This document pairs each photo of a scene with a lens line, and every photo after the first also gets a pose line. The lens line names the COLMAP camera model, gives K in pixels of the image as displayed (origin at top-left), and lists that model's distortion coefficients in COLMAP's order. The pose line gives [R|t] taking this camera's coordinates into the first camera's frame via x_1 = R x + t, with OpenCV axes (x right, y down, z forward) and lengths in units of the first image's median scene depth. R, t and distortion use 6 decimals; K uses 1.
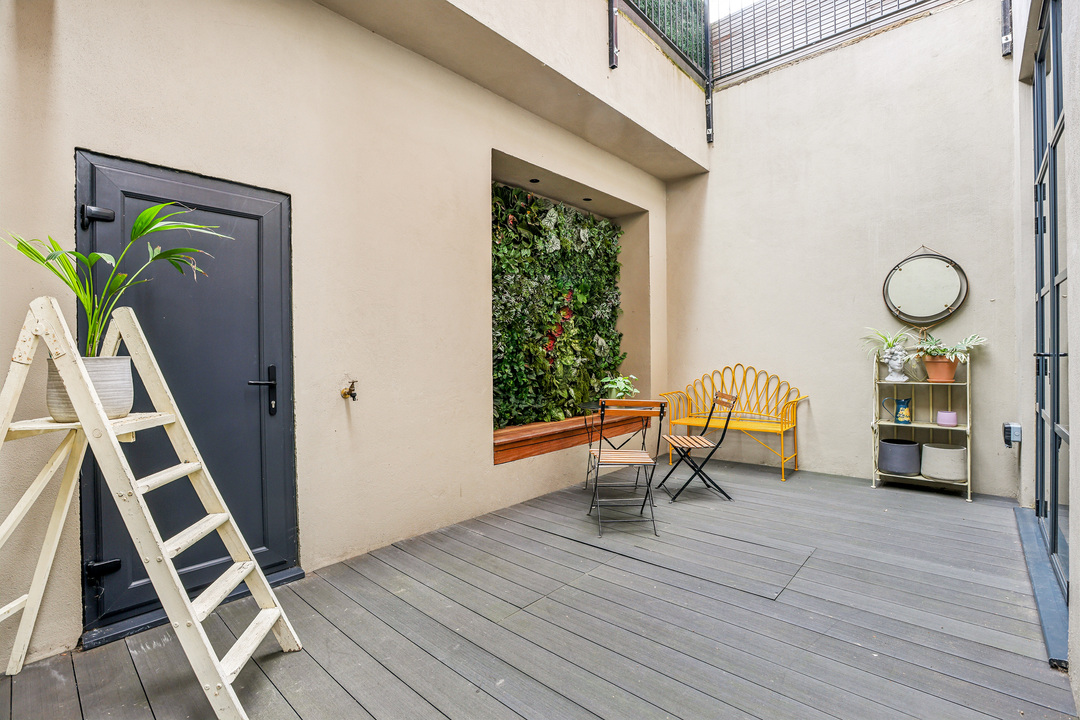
lens RADIAL K [[484.7, 0, 541.4], [0, 484.7, 347.9], [0, 0, 1]] dist [-0.061283, 0.000491]
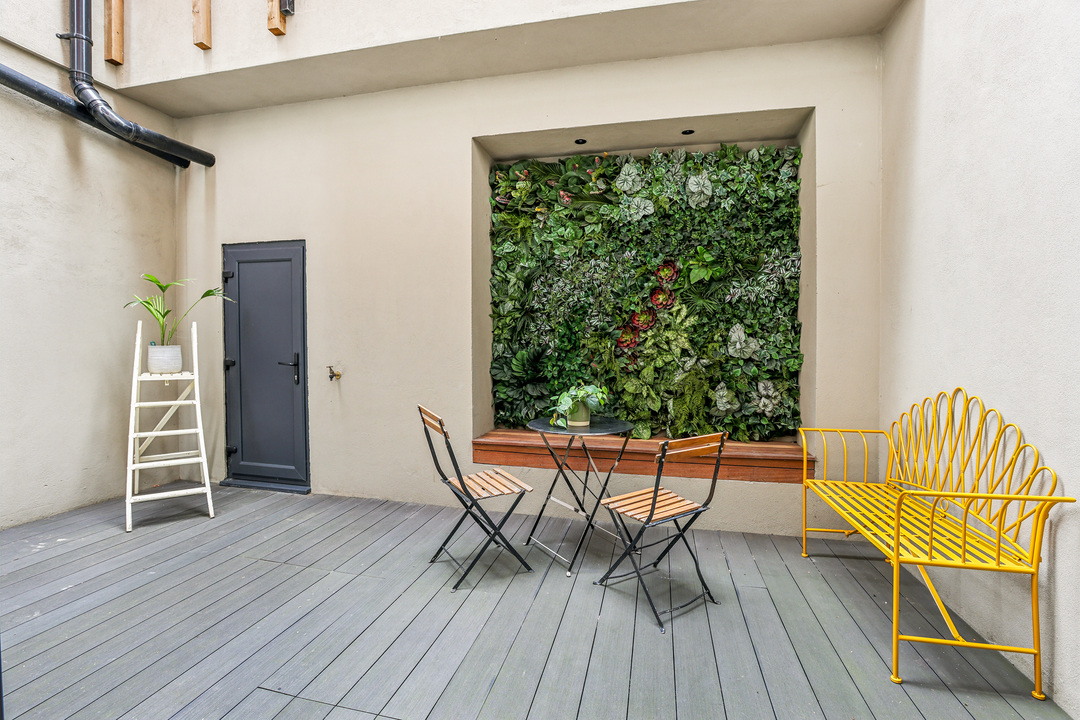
lens RADIAL K [[484.7, 0, 541.4], [0, 484.7, 347.9], [0, 0, 1]] dist [-0.061283, 0.000491]
pose [[0.484215, 0.023200, -0.874641, 0.817987], [-0.005322, 0.999708, 0.023571, -0.013728], [0.874933, -0.006758, 0.484197, 0.646707]]
